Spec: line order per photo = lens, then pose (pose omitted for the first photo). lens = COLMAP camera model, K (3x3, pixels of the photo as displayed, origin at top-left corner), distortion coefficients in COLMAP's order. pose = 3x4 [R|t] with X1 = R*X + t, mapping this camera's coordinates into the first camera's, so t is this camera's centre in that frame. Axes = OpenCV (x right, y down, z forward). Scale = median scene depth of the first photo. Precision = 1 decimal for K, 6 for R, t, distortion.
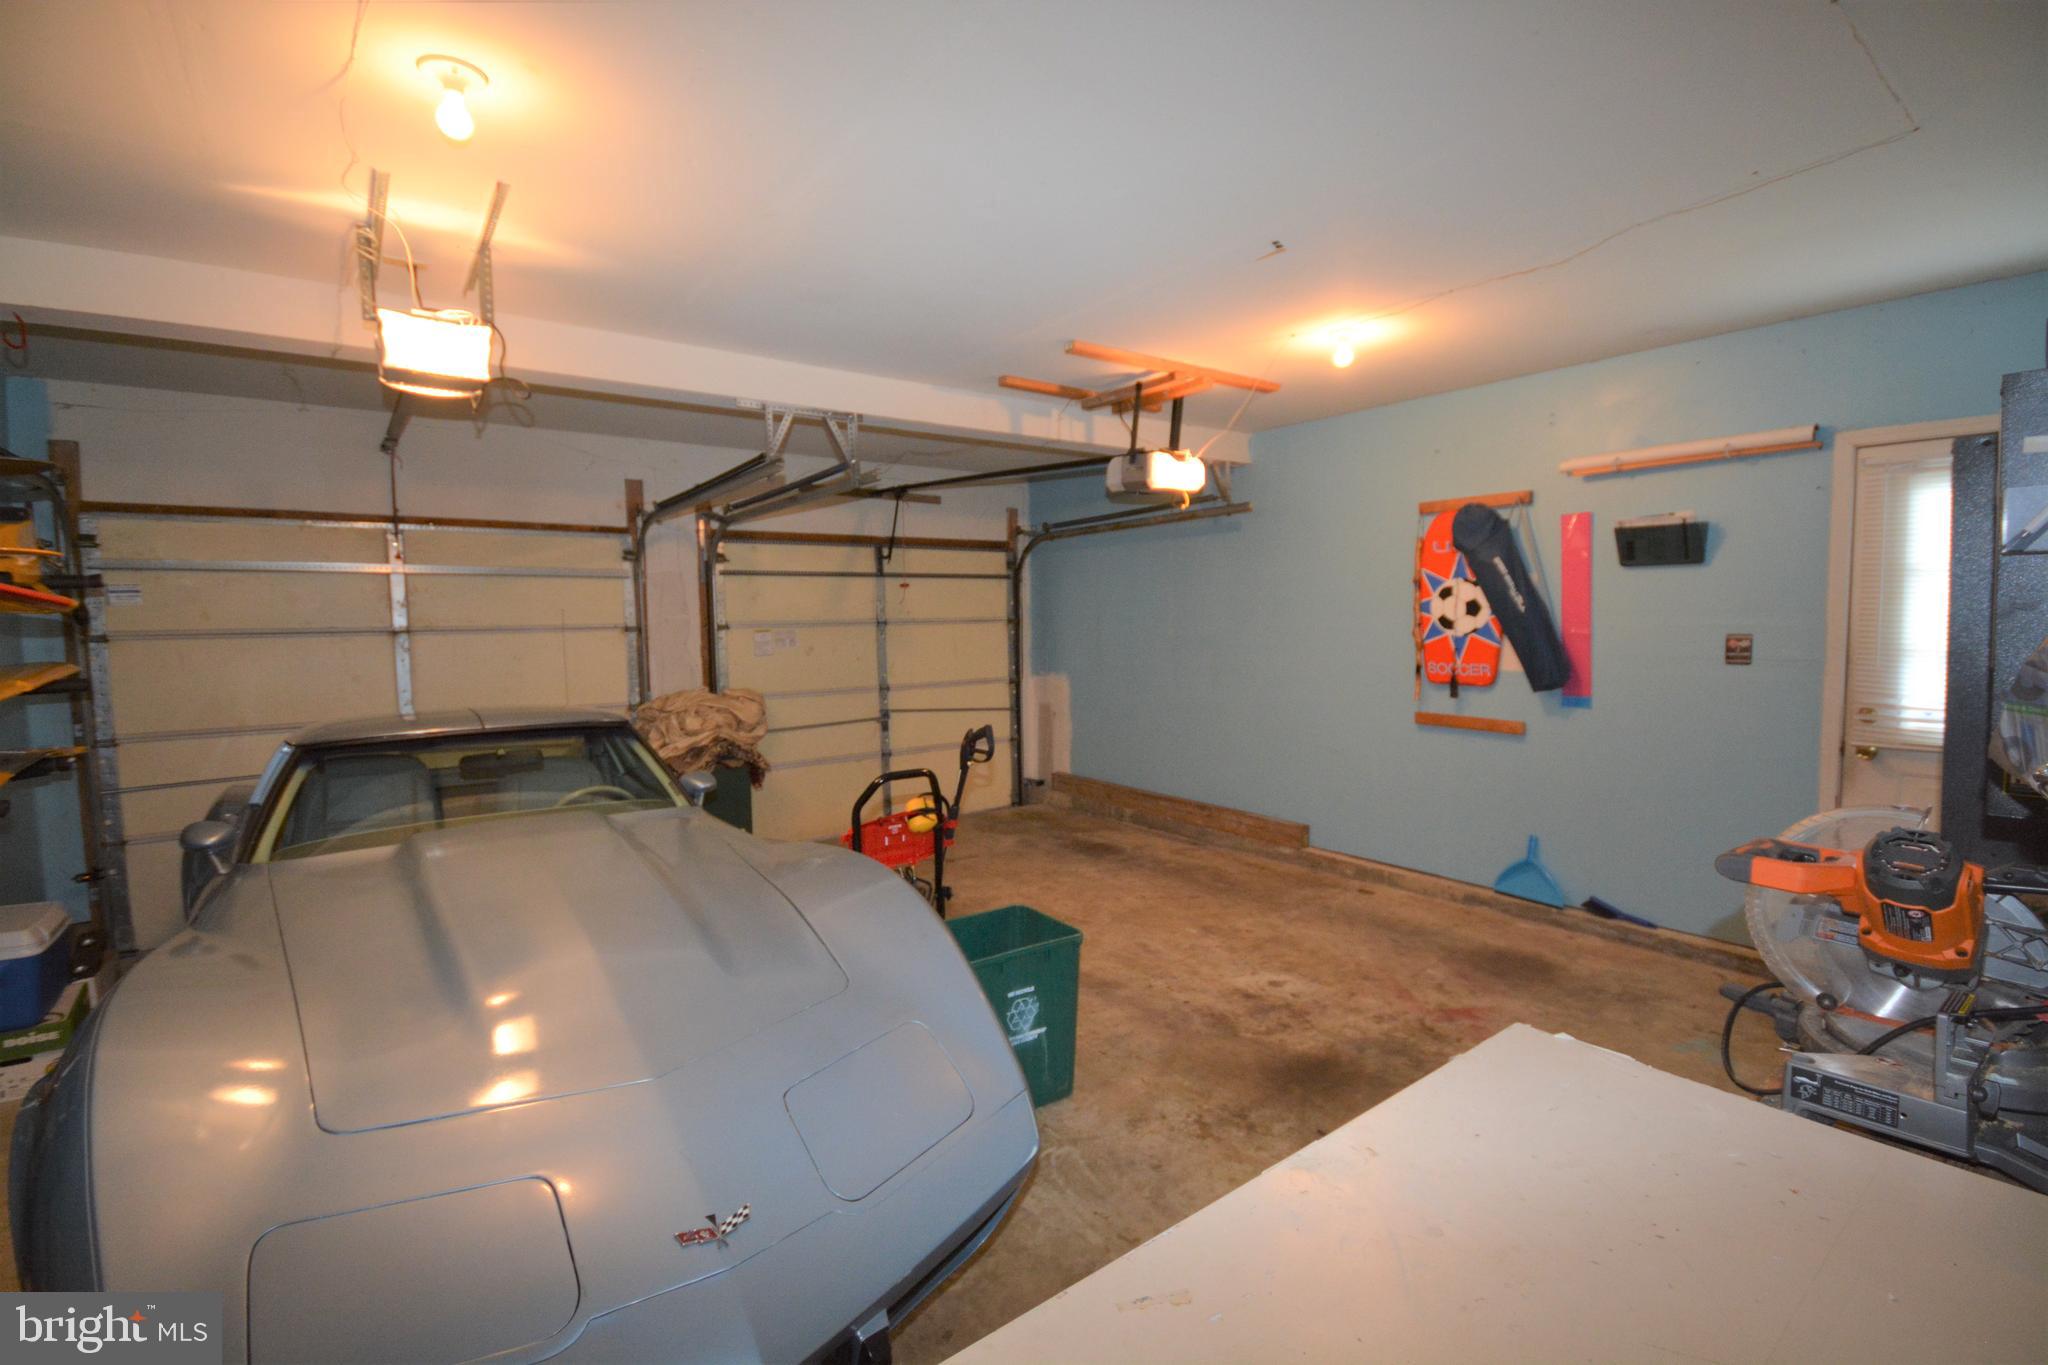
lens RADIAL K [[907.0, 0, 1035.5], [0, 907.0, 680.5], [0, 0, 1]] dist [-0.003204, -0.000629]
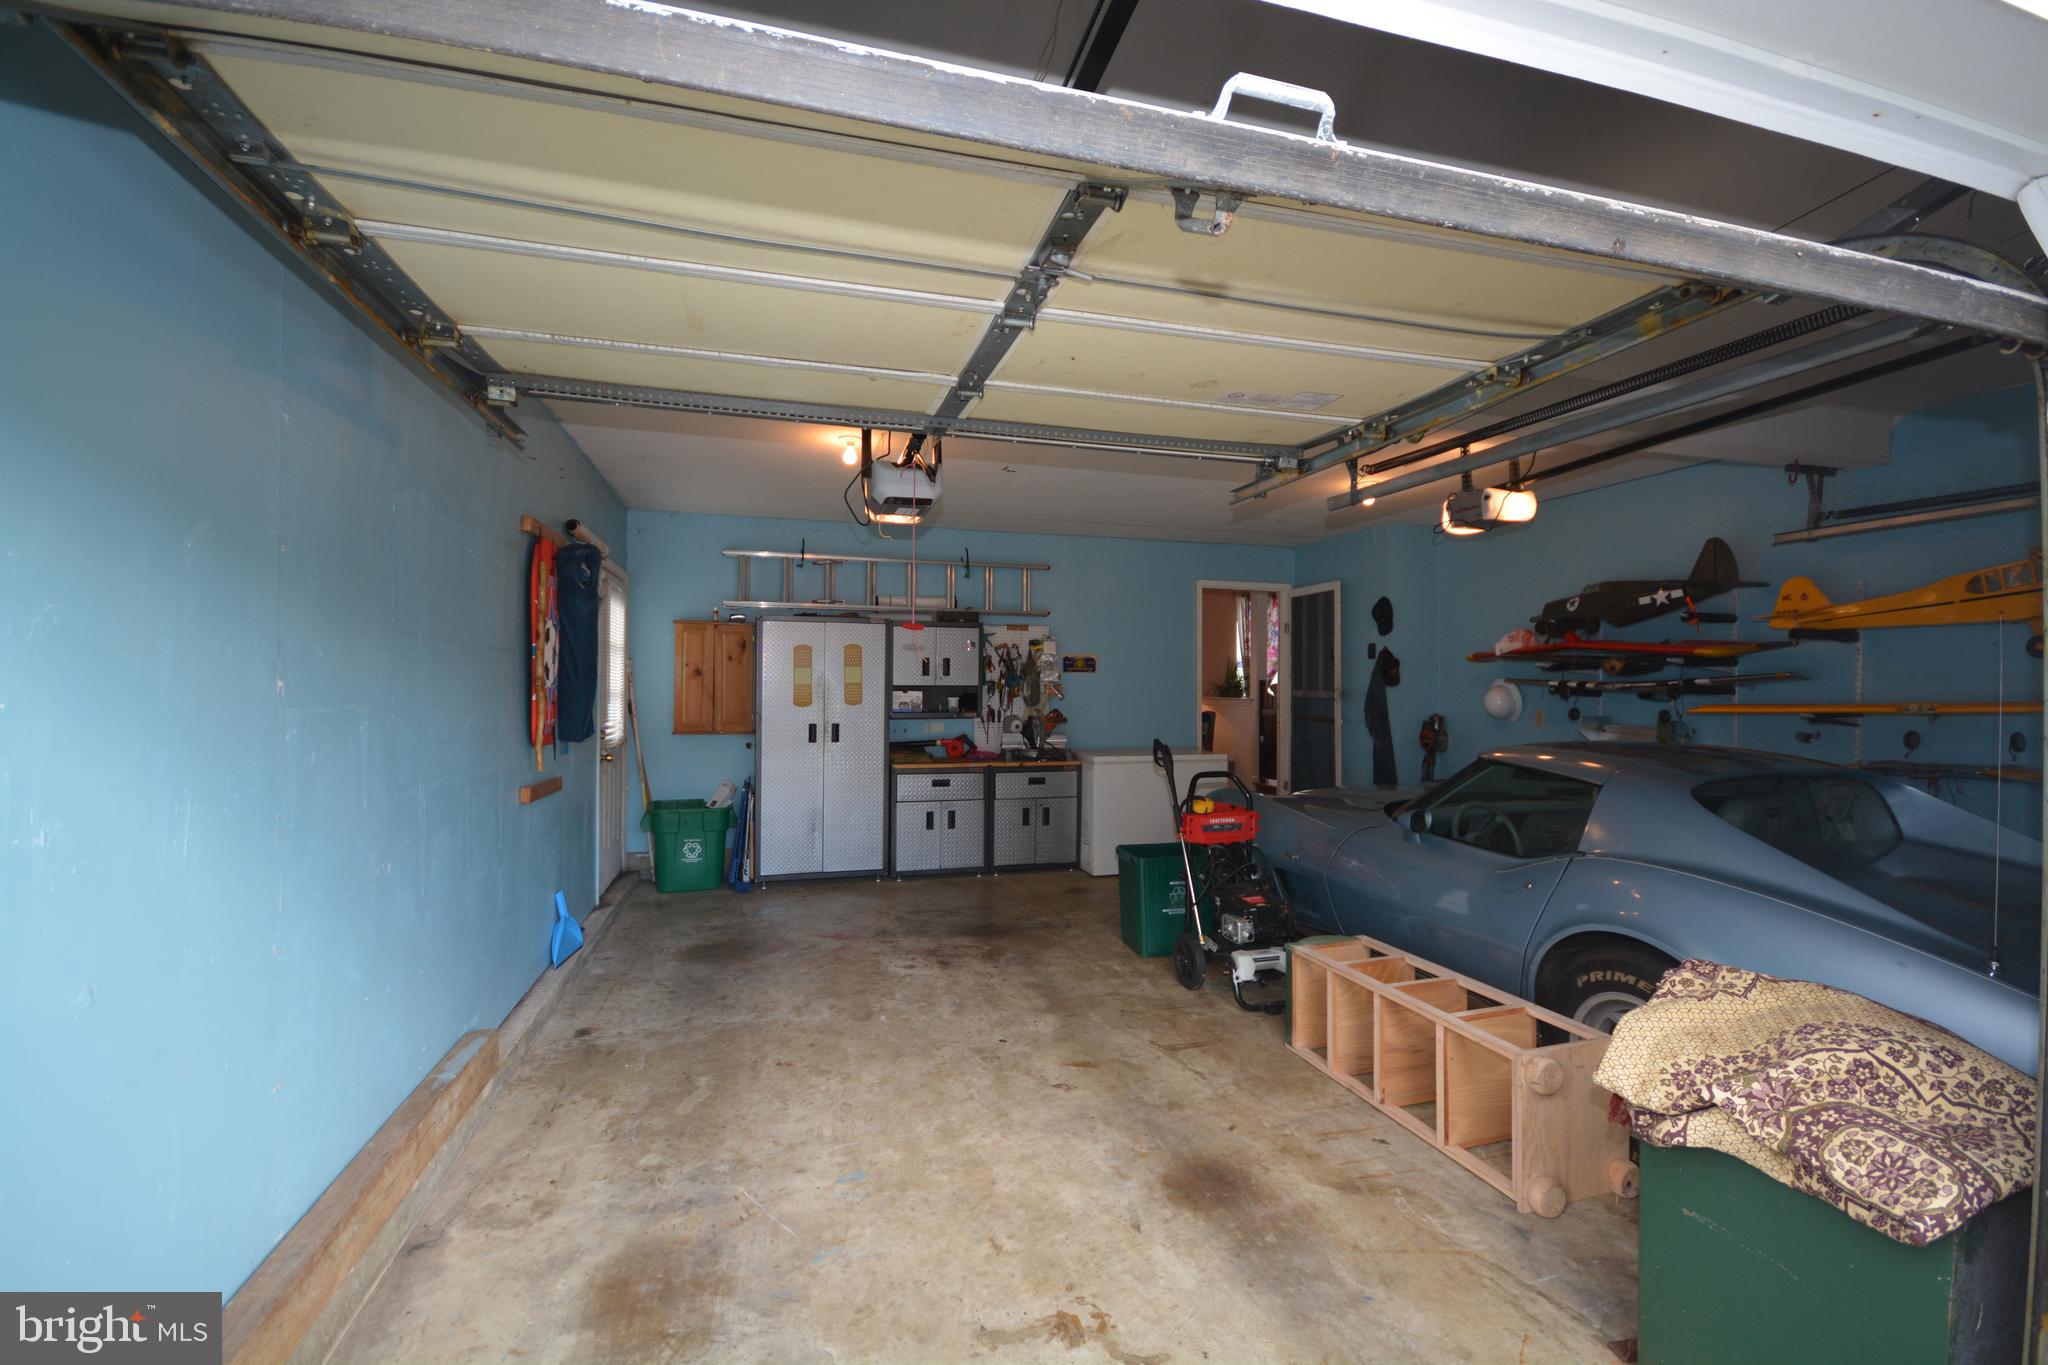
lens RADIAL K [[907.0, 0, 1035.5], [0, 907.0, 680.5], [0, 0, 1]] dist [-0.003204, -0.000629]
pose [[-0.934093, 0.008299, 0.356934, -0.327921], [0.030090, 0.998003, 0.055539, -0.110421], [-0.355760, 0.062618, -0.932477, 2.035842]]
